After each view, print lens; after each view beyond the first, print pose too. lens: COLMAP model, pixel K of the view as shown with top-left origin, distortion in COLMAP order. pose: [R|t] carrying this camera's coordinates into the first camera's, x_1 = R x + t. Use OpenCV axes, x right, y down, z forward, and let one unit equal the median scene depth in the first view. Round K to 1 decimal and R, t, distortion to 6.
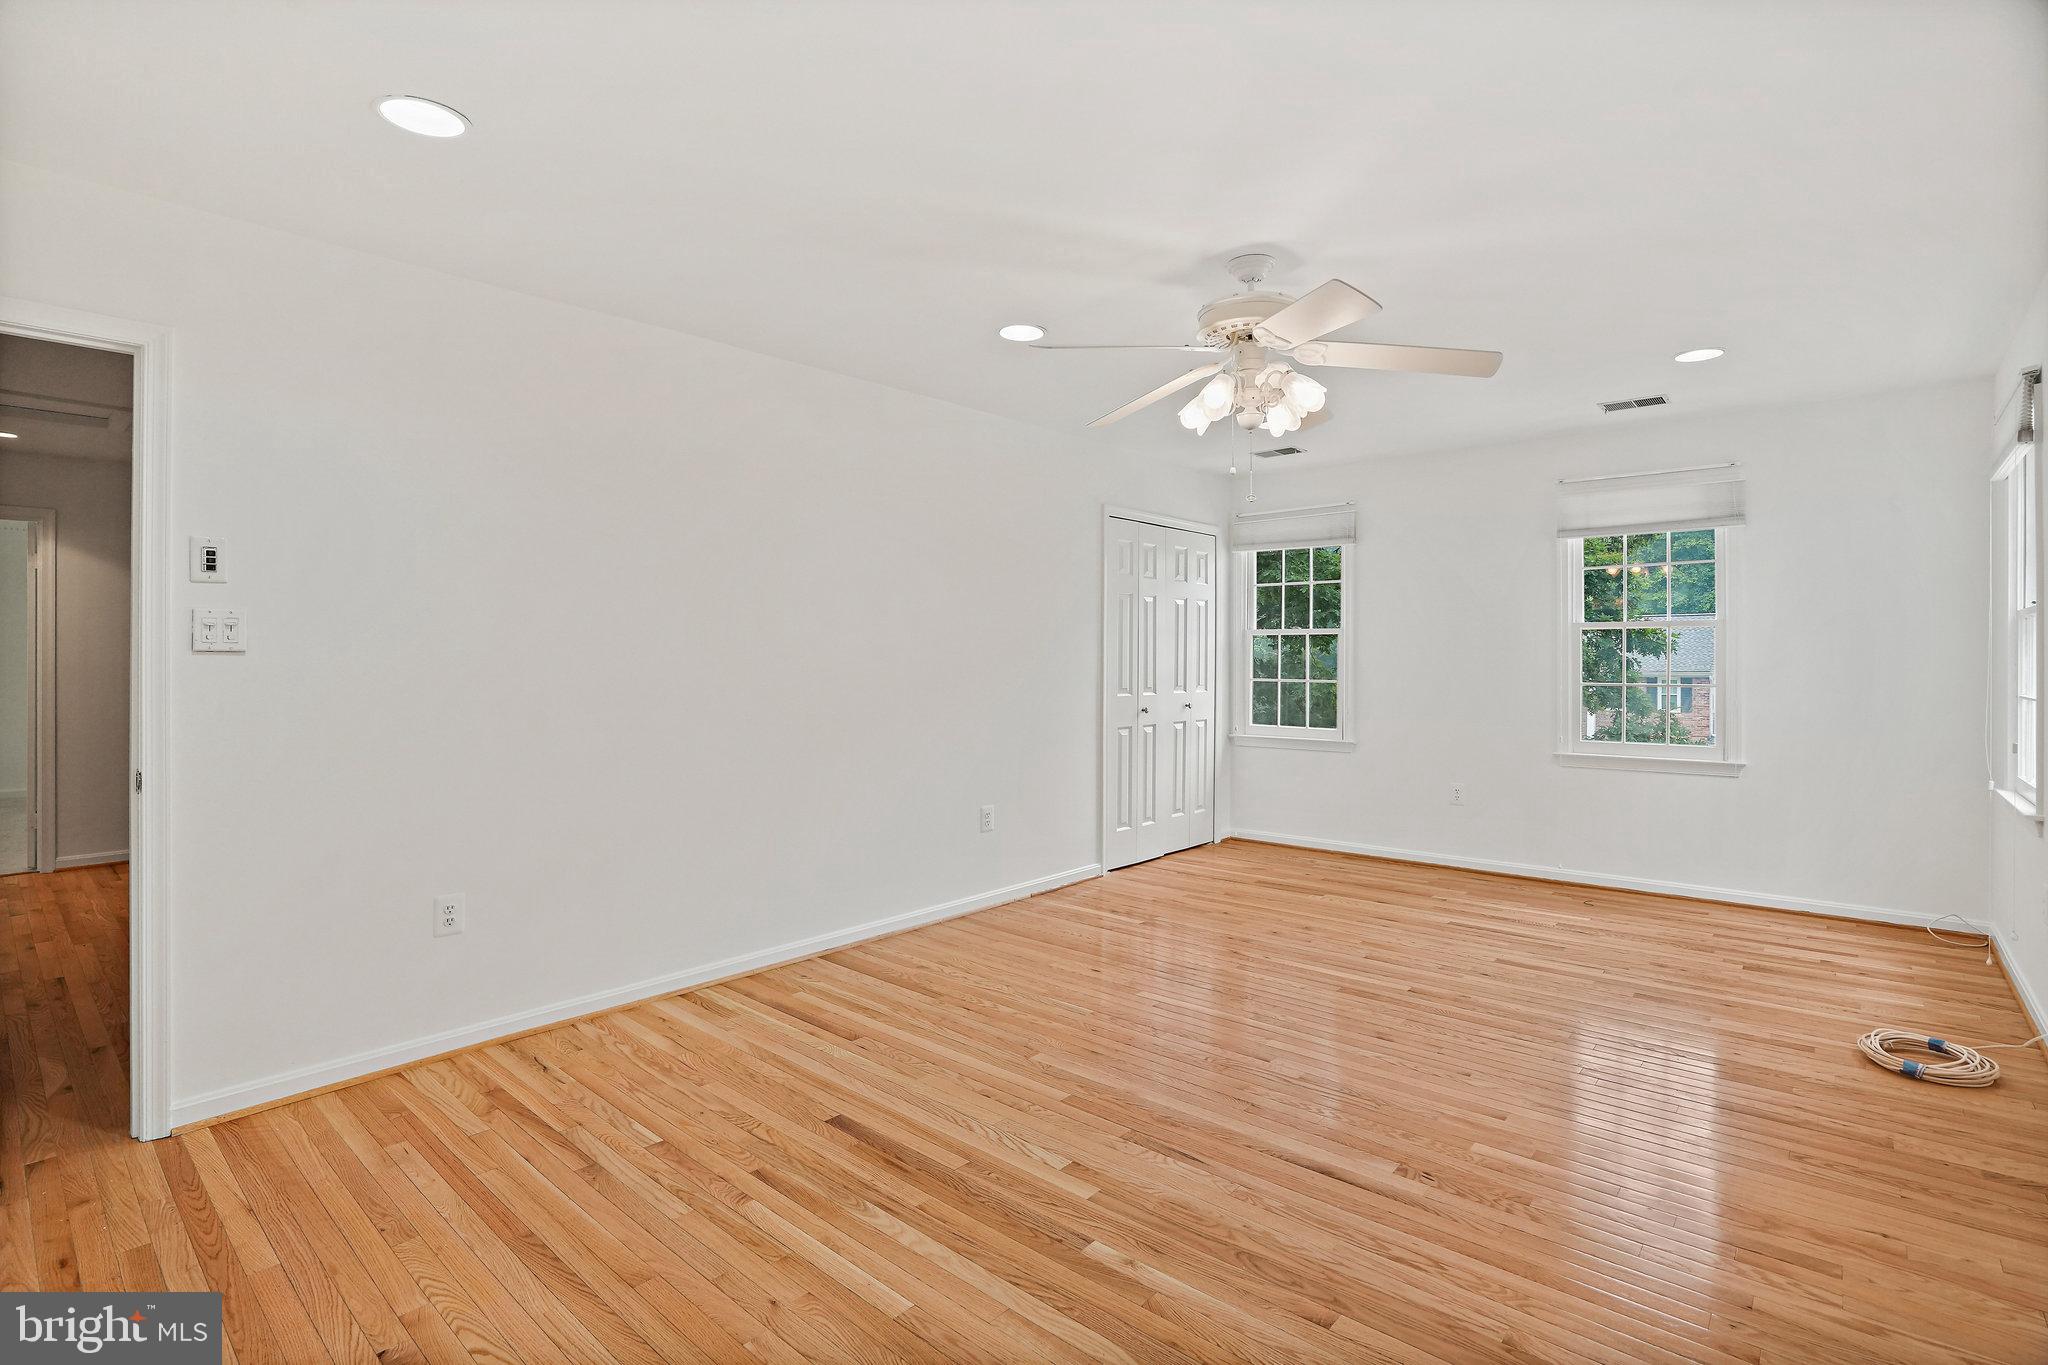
lens RADIAL K [[972.2, 0, 1010.3], [0, 972.2, 657.0], [0, 0, 1]] dist [-0.060859, 0.025860]
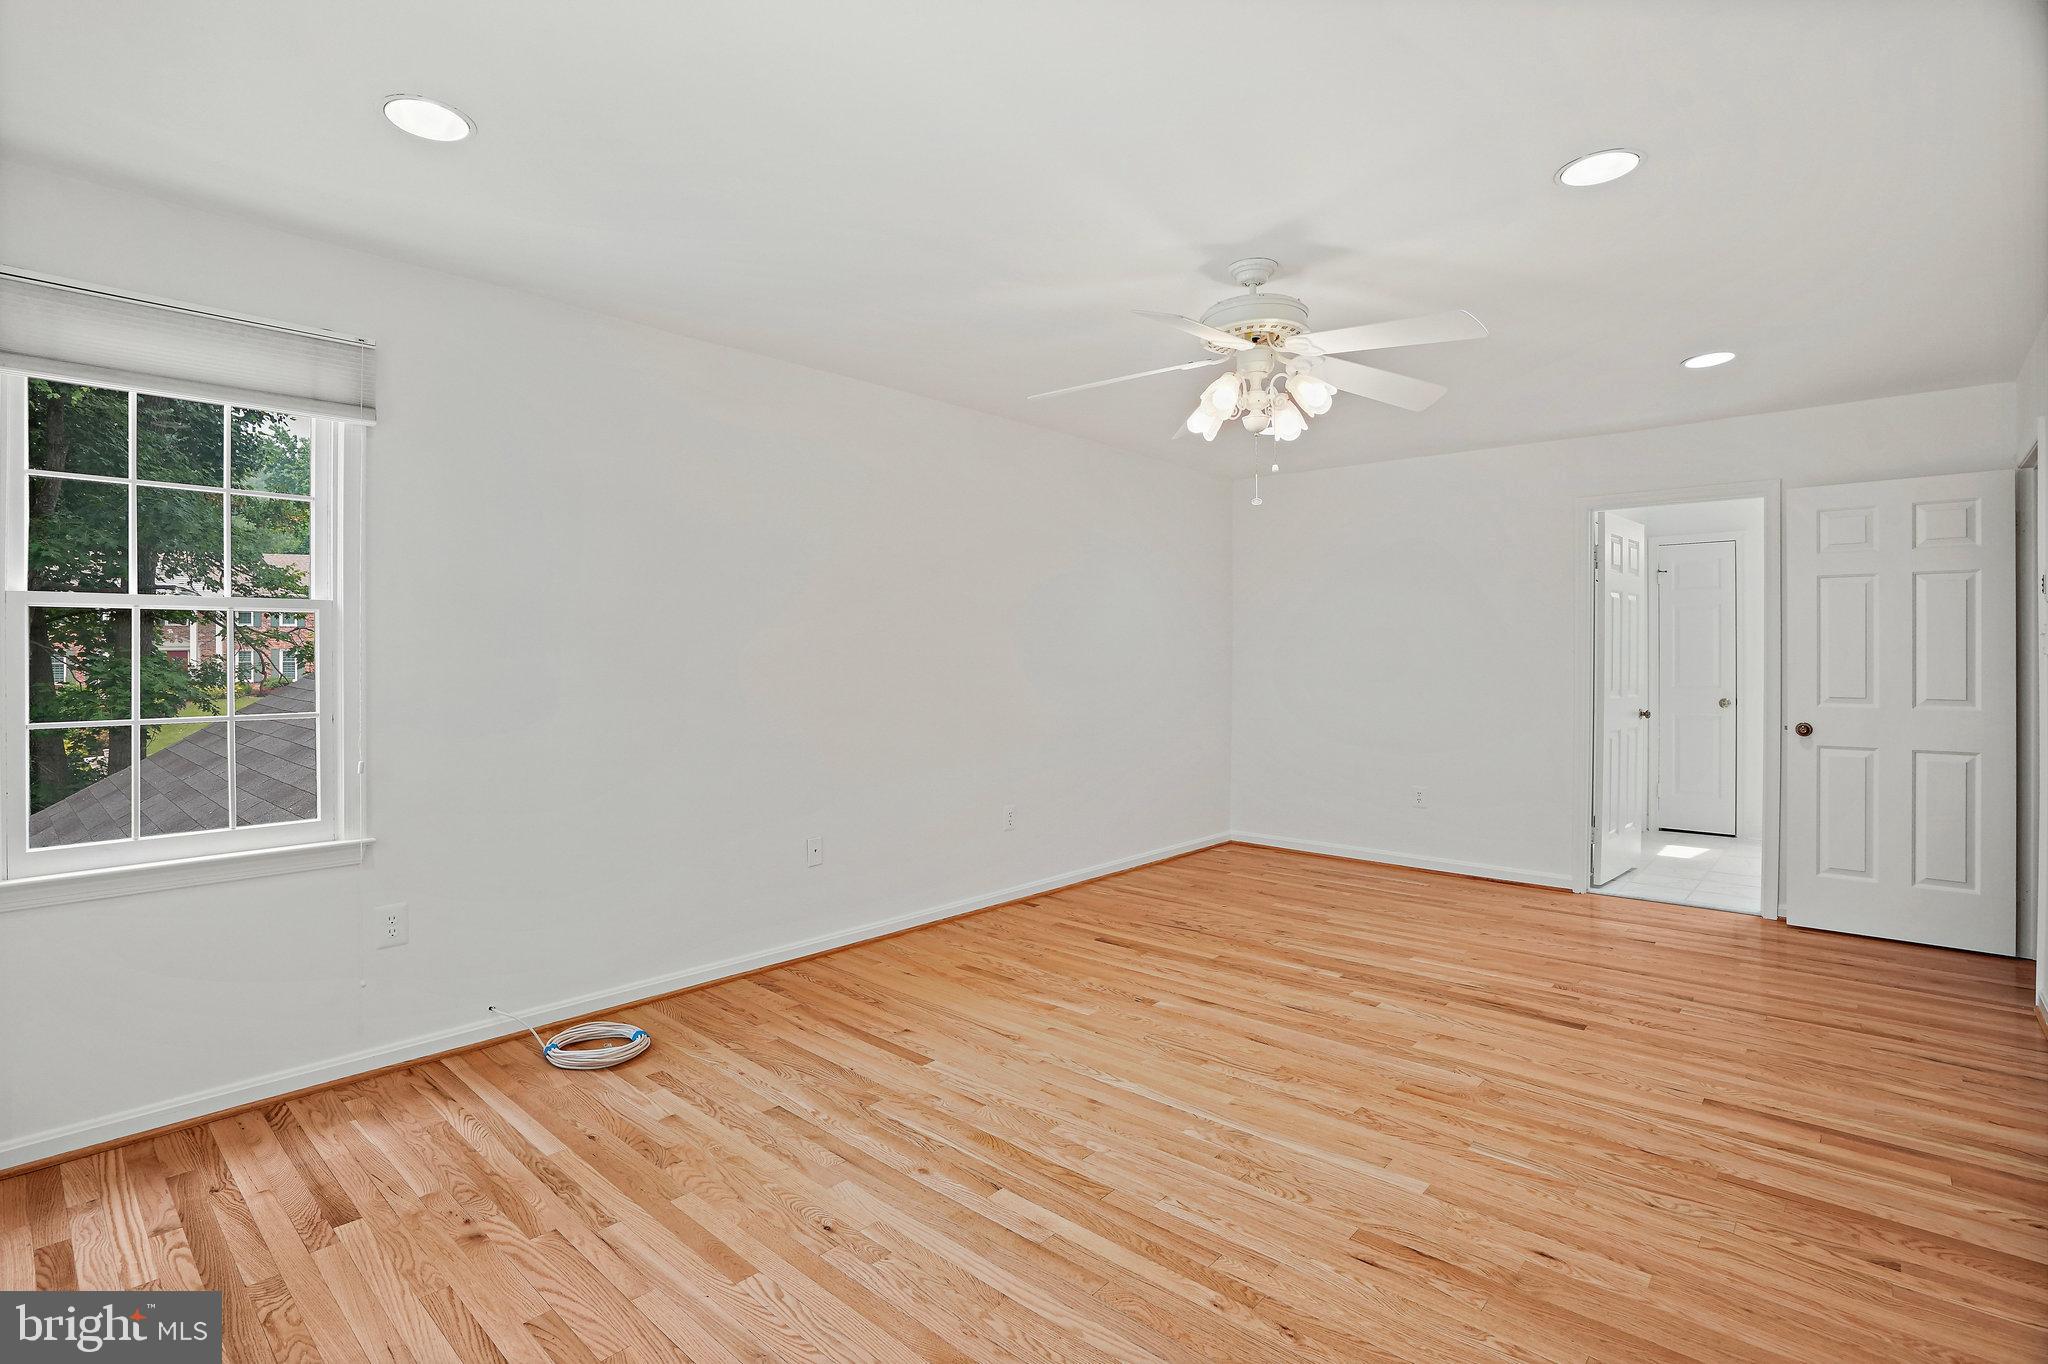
lens RADIAL K [[972.2, 0, 1010.3], [0, 972.2, 656.5], [0, 0, 1]] dist [-0.060859, 0.025860]
pose [[-0.999970, -0.000433, 0.007794, 0.547244], [-0.000465, 0.999991, -0.004102, 0.000453], [-0.007793, -0.004106, -0.999961, 2.208532]]
